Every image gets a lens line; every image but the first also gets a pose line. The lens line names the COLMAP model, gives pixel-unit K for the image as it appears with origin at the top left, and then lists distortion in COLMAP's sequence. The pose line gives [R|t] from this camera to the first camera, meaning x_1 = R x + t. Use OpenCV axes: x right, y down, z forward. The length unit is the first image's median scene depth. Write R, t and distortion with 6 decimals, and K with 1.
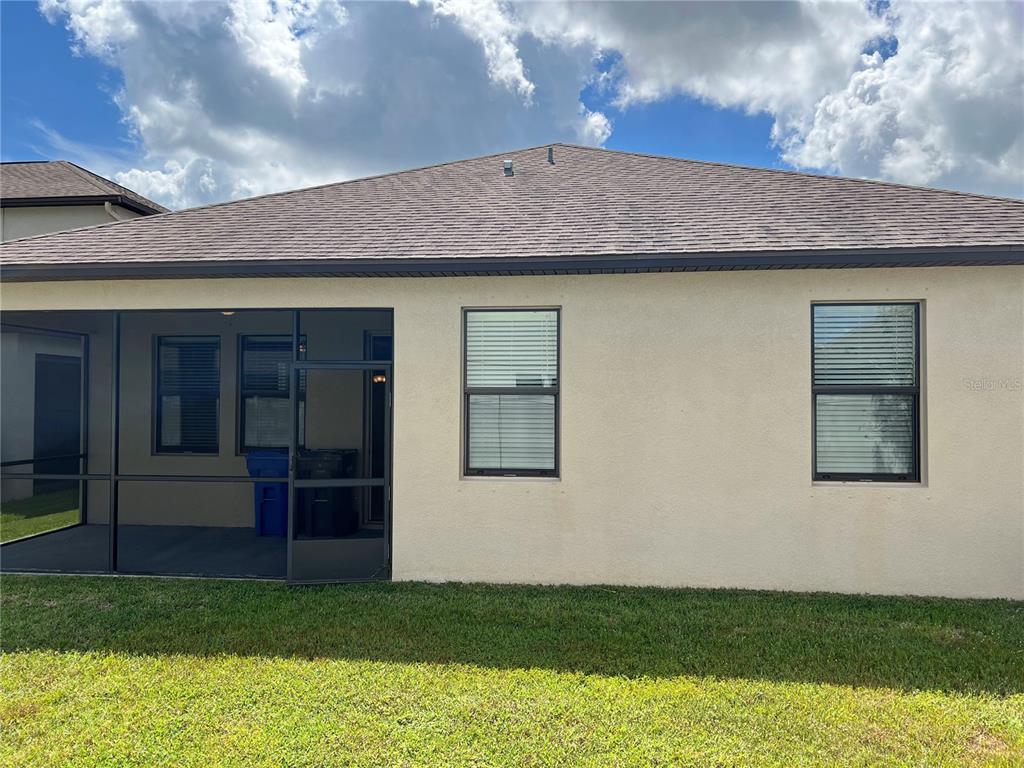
lens RADIAL K [[740.5, 0, 512.0], [0, 740.5, 384.0], [0, 0, 1]] dist [0.067279, 0.000452]
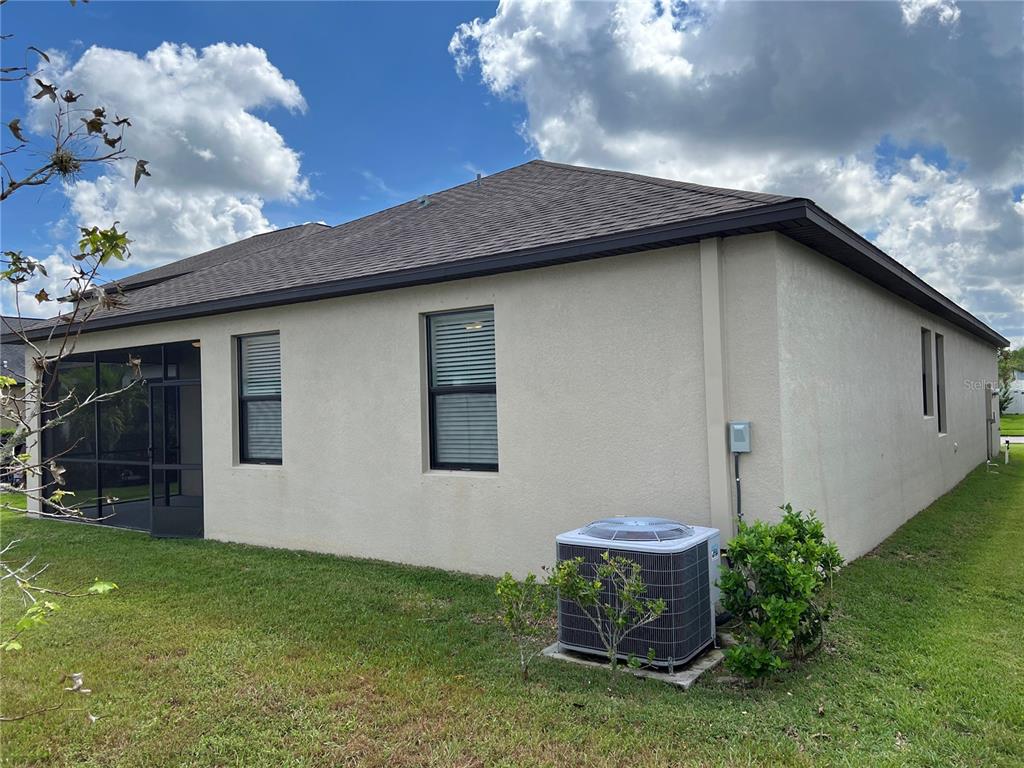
lens RADIAL K [[778.4, 0, 512.0], [0, 778.4, 384.0], [0, 0, 1]] dist [0.074824, -0.099282]
pose [[0.873162, -0.033310, -0.486290, 0.635687], [0.034048, 0.999393, -0.007321, 0.008950], [0.486239, -0.010165, 0.873767, 0.020030]]
